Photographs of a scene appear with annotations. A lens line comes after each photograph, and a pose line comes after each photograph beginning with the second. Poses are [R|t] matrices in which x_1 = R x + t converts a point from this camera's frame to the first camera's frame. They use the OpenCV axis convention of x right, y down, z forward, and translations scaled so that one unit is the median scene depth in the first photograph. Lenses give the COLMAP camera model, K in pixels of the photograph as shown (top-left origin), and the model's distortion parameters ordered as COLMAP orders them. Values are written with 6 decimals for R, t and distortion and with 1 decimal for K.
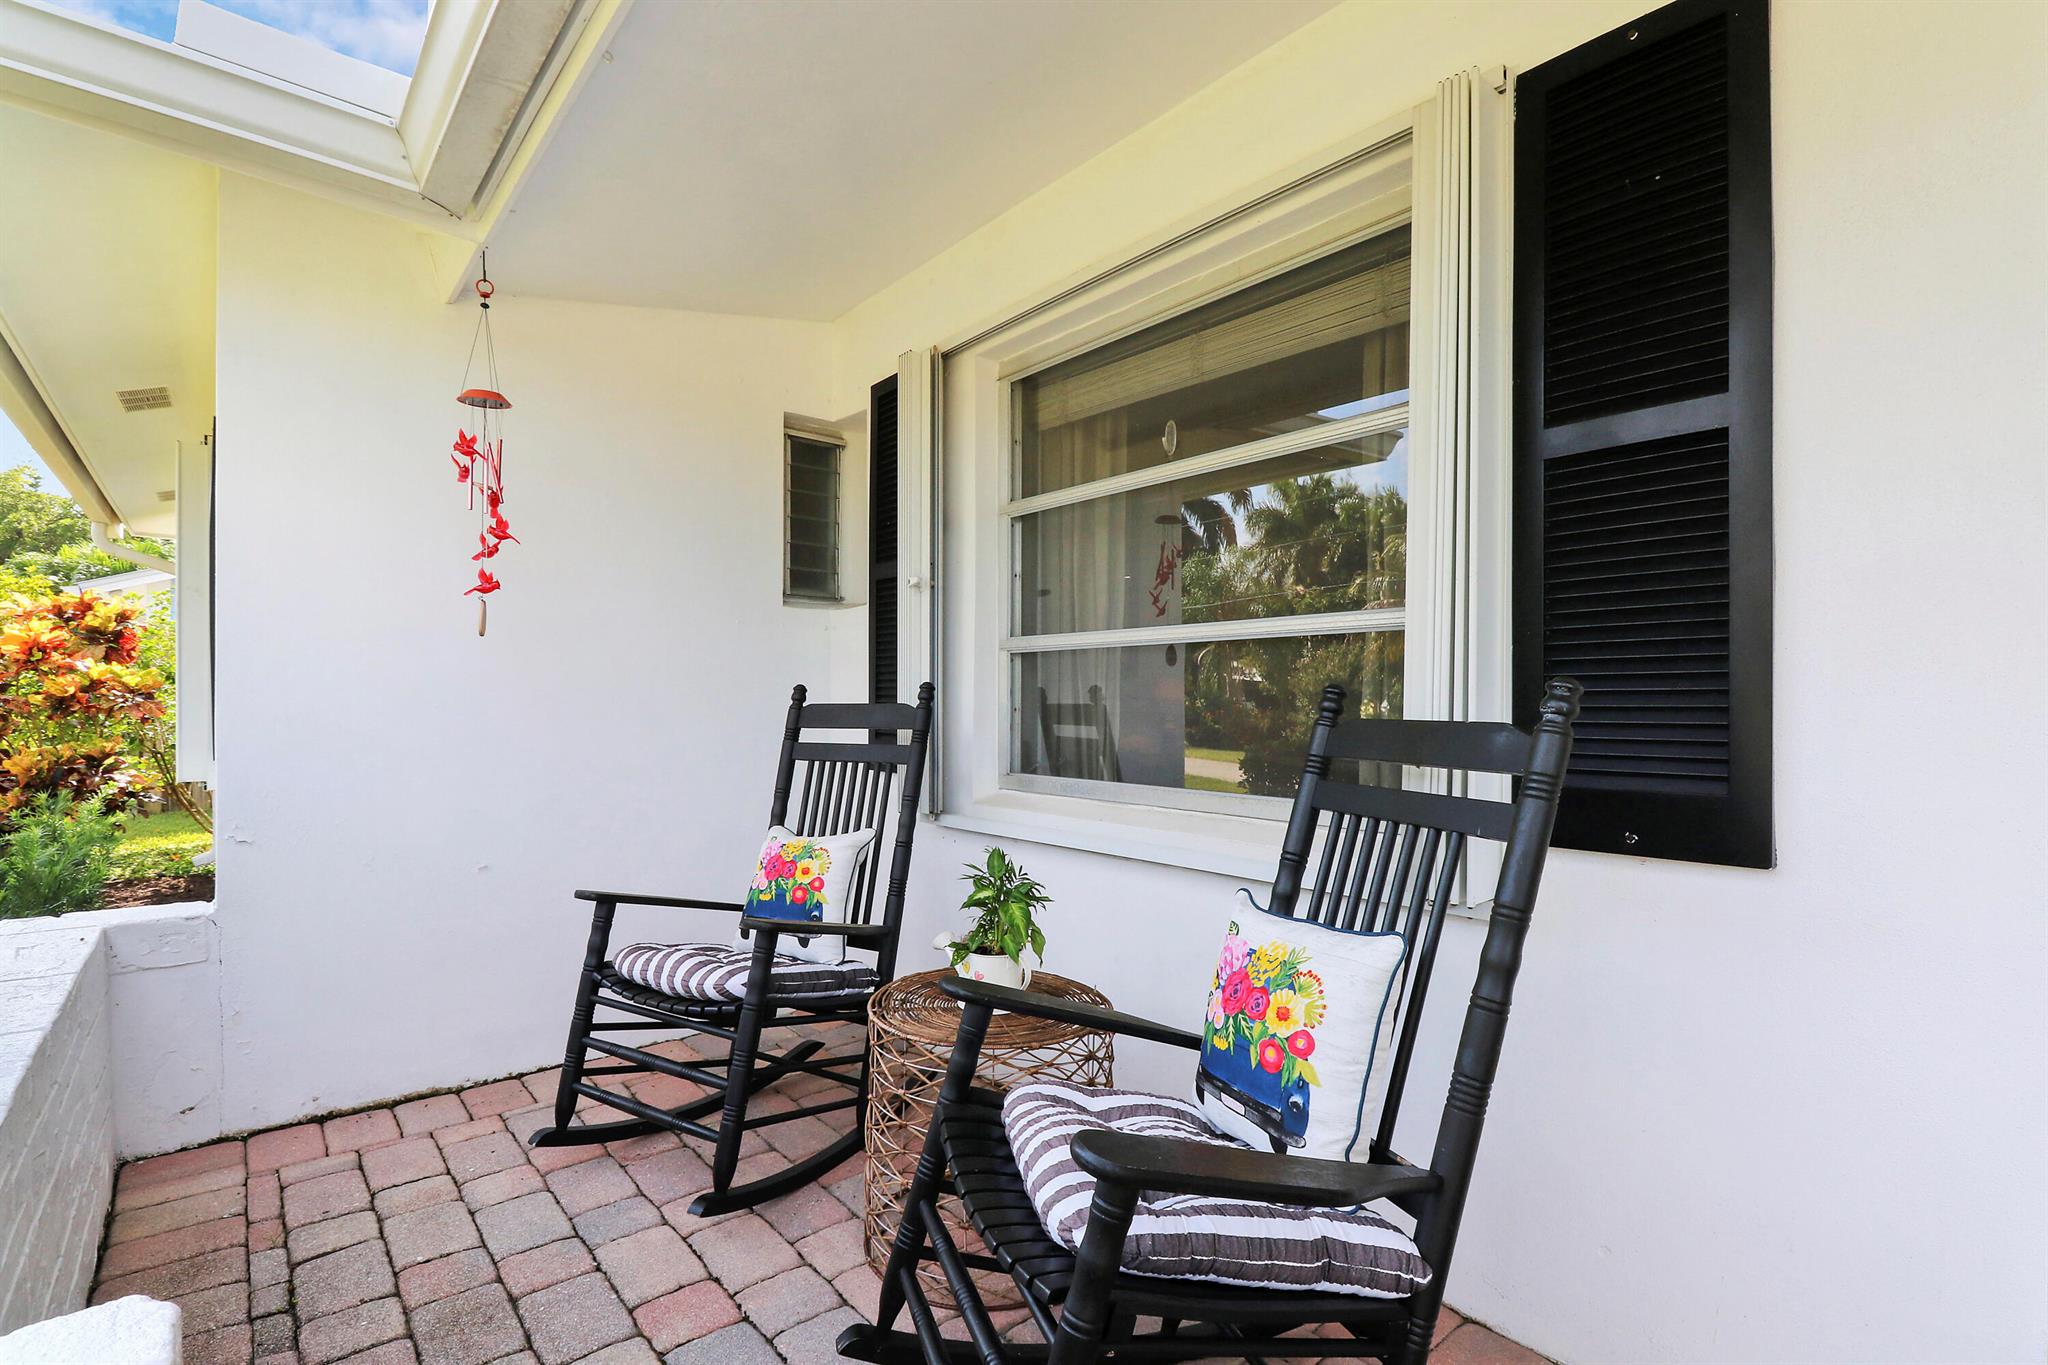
lens RADIAL K [[975.7, 0, 987.8], [0, 975.7, 687.5], [0, 0, 1]] dist [0.032974, -0.027759]
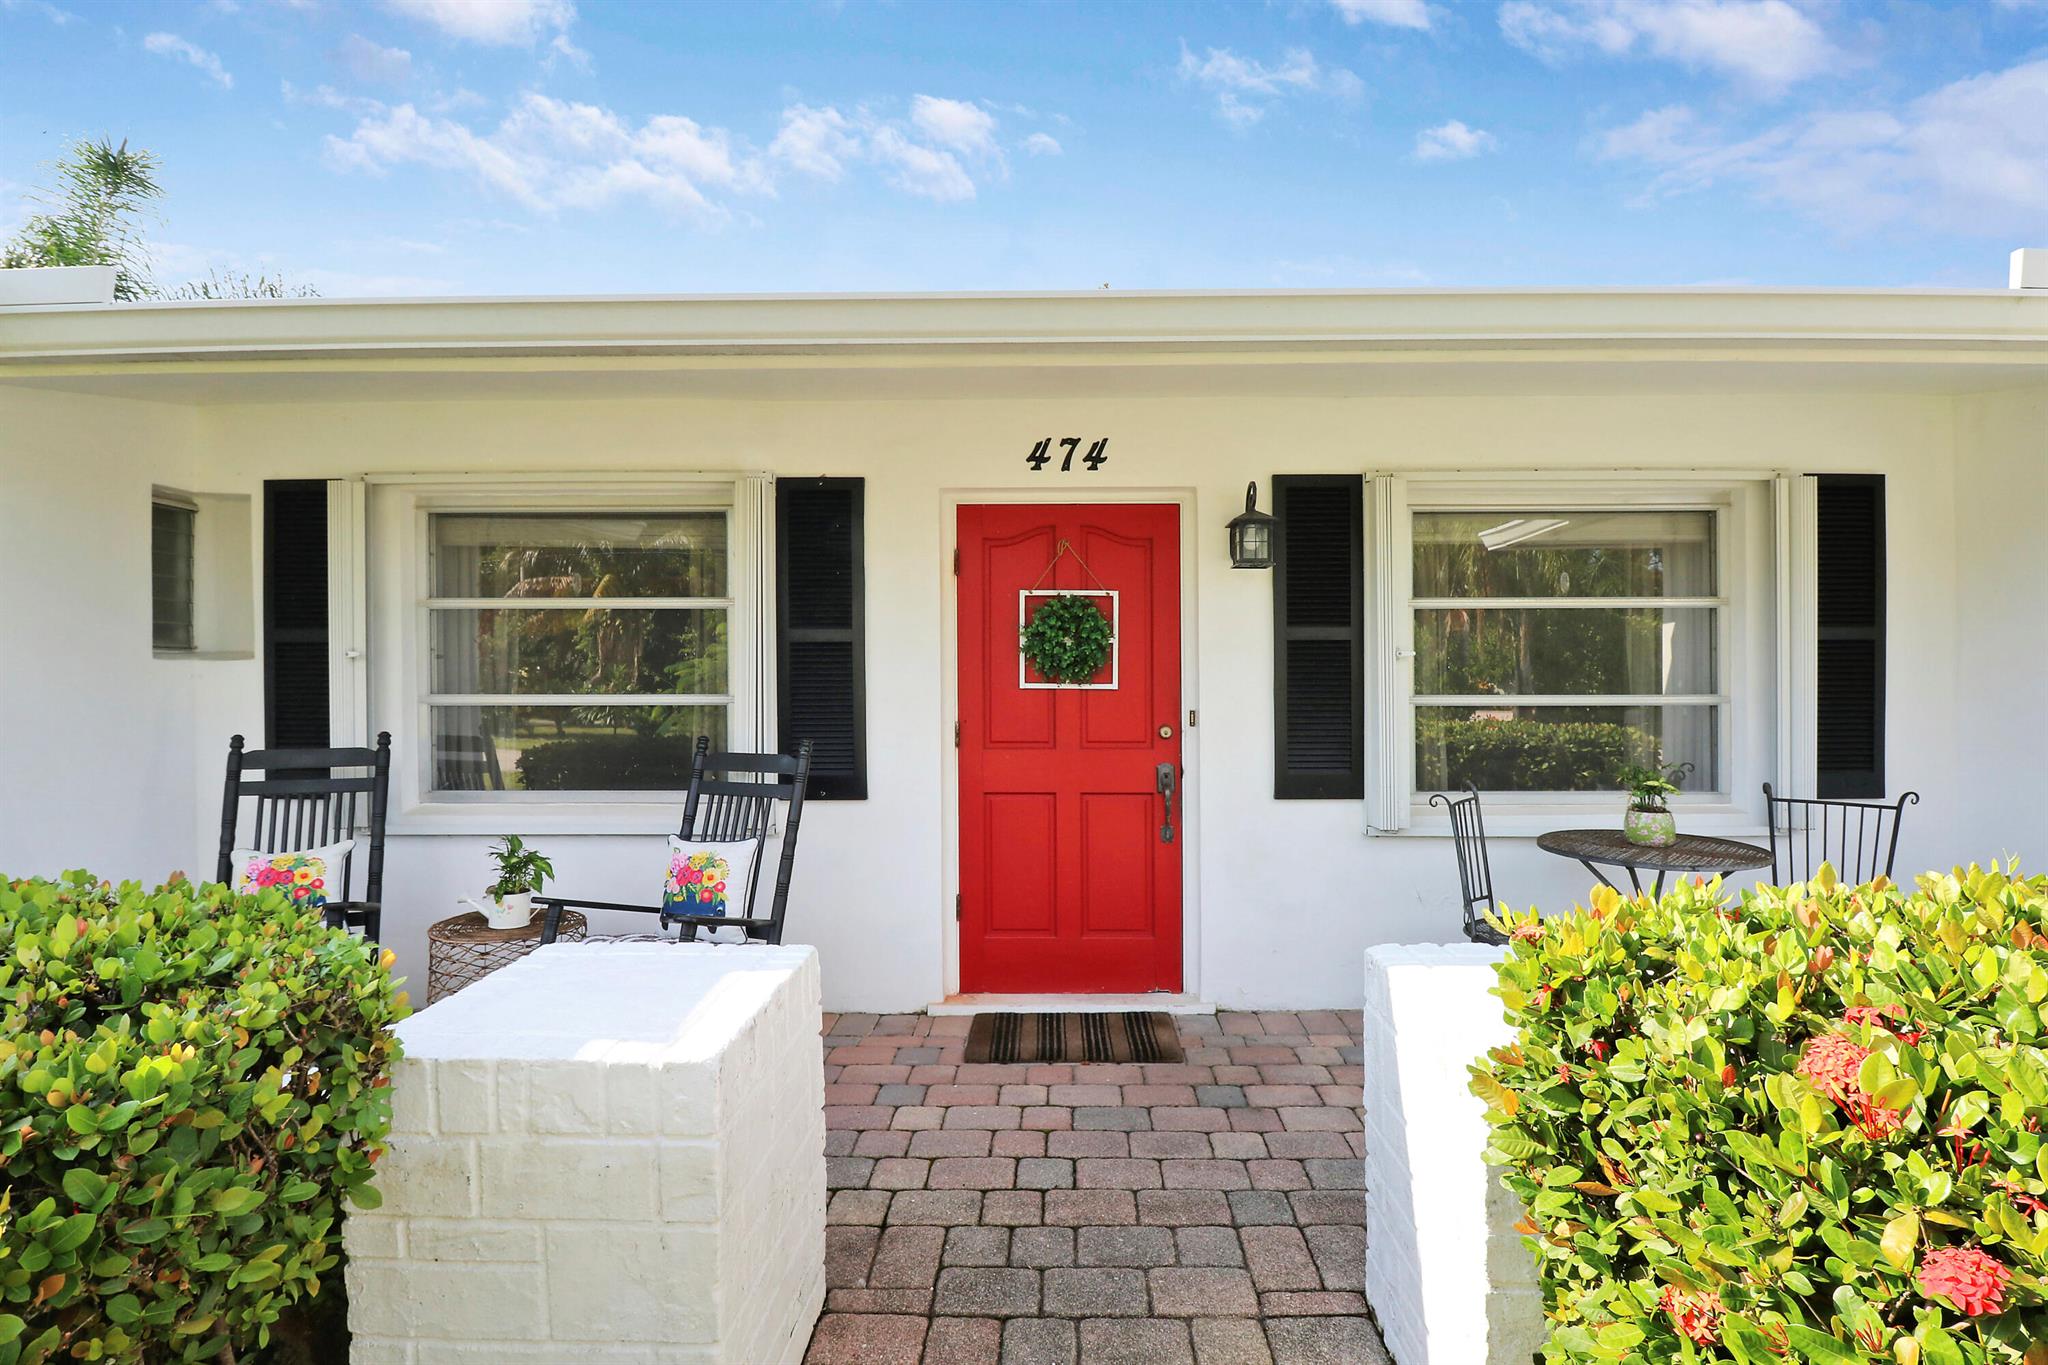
lens RADIAL K [[1011.1, 0, 1035.5], [0, 1011.1, 669.4], [0, 0, 1]] dist [-0.000021, -0.001336]
pose [[0.630965, 0.015859, 0.775649, -0.604891], [-0.005462, 0.999857, -0.015999, -0.077491], [-0.775792, 0.005858, 0.630961, -0.638688]]
